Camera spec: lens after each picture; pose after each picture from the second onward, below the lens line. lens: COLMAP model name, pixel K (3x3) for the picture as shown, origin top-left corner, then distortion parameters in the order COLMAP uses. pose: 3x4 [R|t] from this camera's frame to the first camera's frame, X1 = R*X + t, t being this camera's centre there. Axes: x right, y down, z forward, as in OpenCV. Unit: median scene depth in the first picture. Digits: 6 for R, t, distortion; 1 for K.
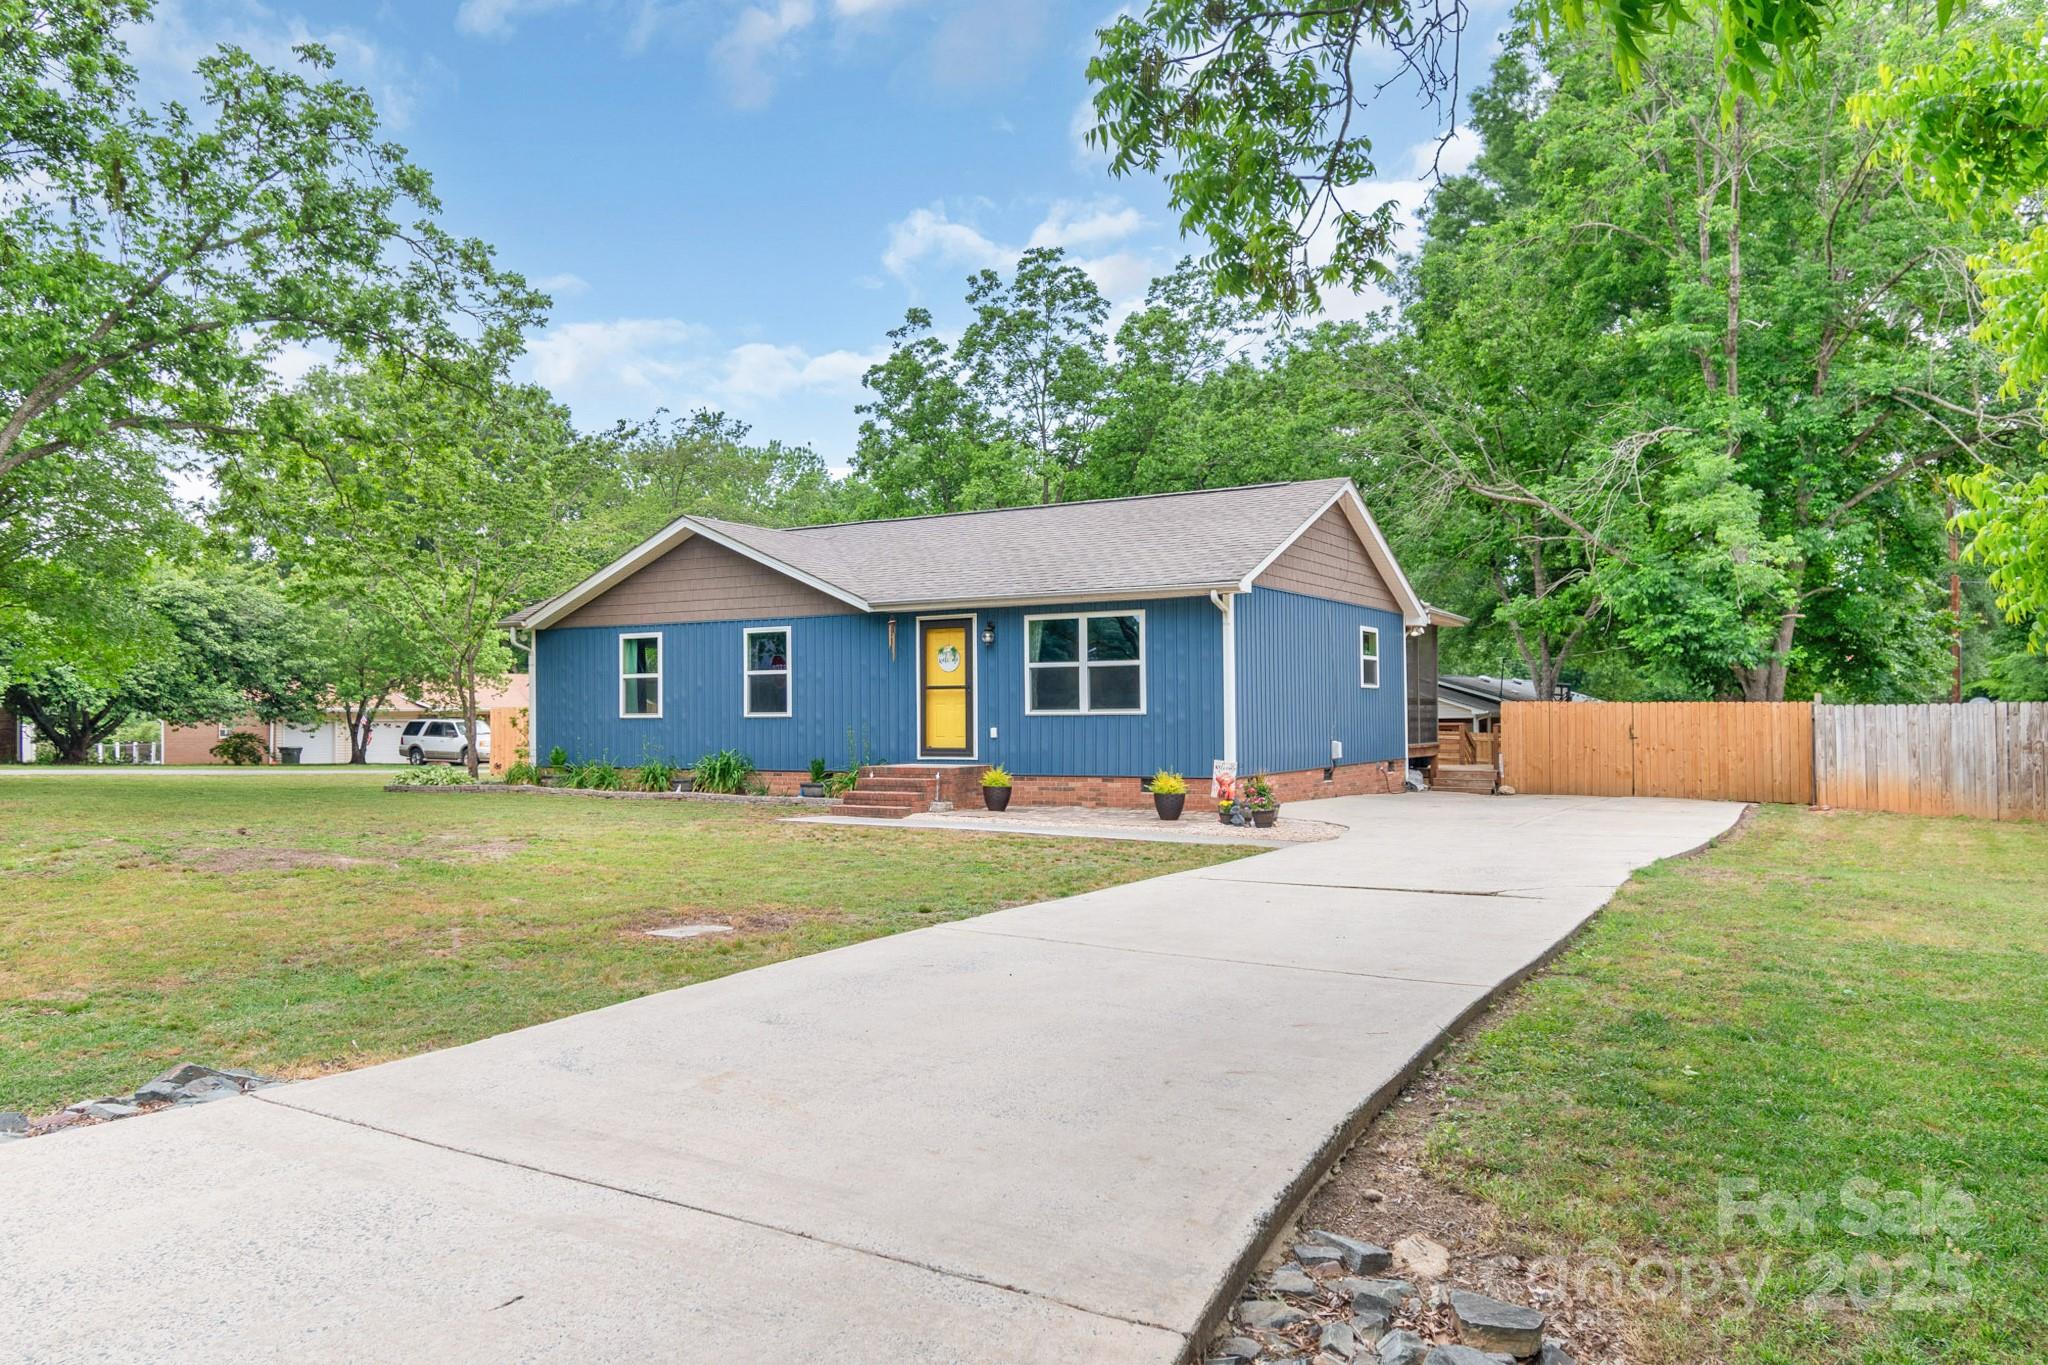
lens RADIAL K [[1423.1, 0, 1026.3], [0, 1423.1, 682.6], [0, 0, 1]] dist [0.002337, -0.005302]
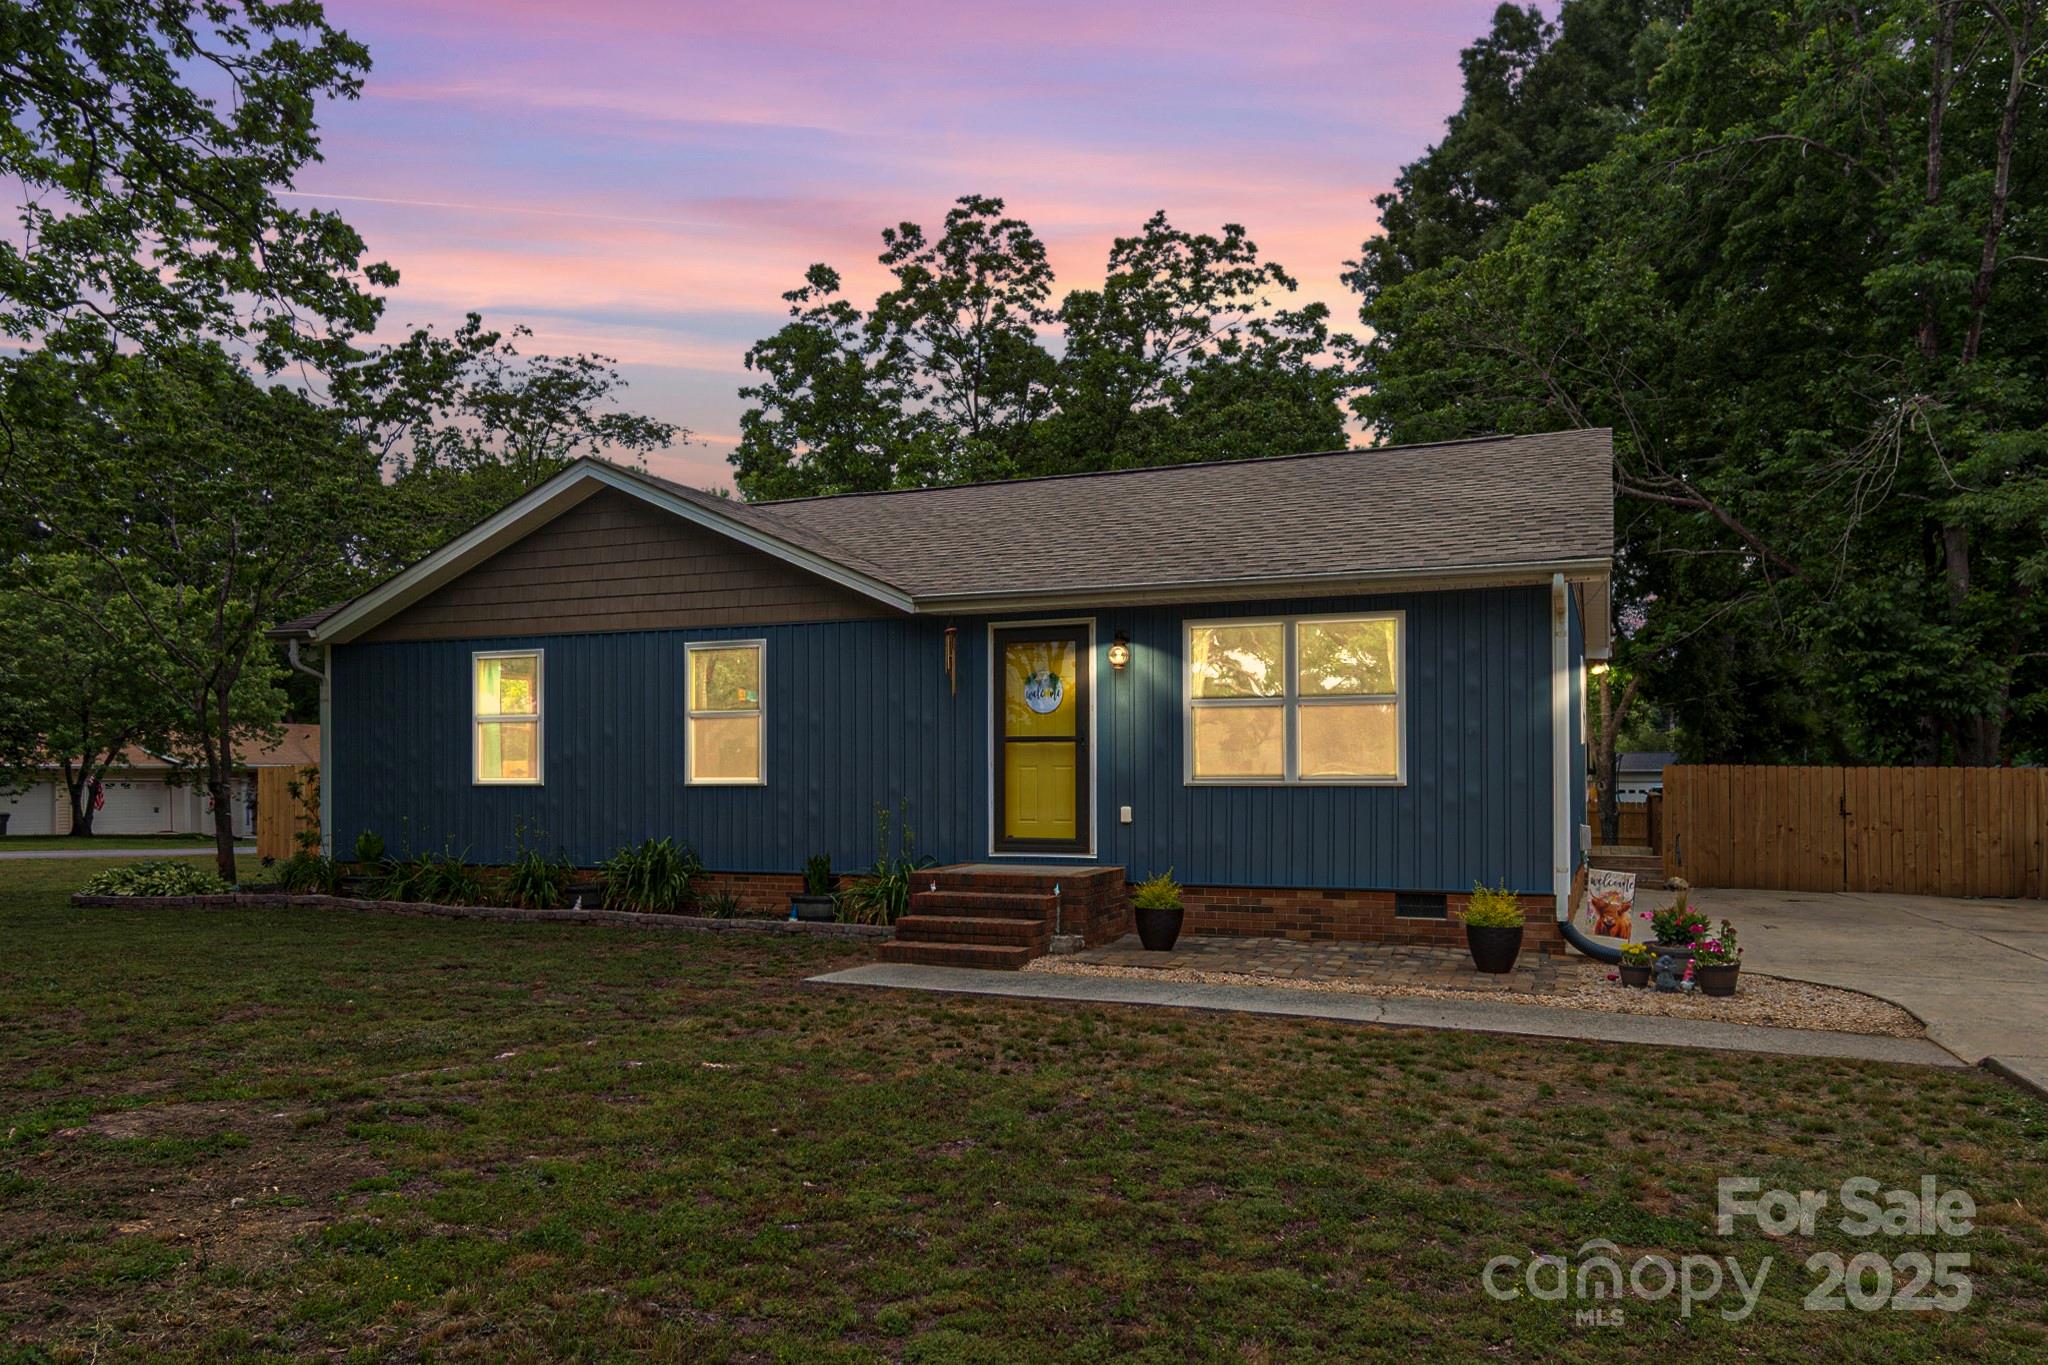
lens RADIAL K [[1423.1, 0, 976.5], [0, 1423.1, 752.9], [0, 0, 1]] dist [0.002337, -0.005302]
pose [[0.994392, 0.005815, 0.105602, -0.074416], [-0.006732, 0.999943, 0.008325, 0.002231], [-0.105547, -0.008989, 0.994374, 0.200915]]
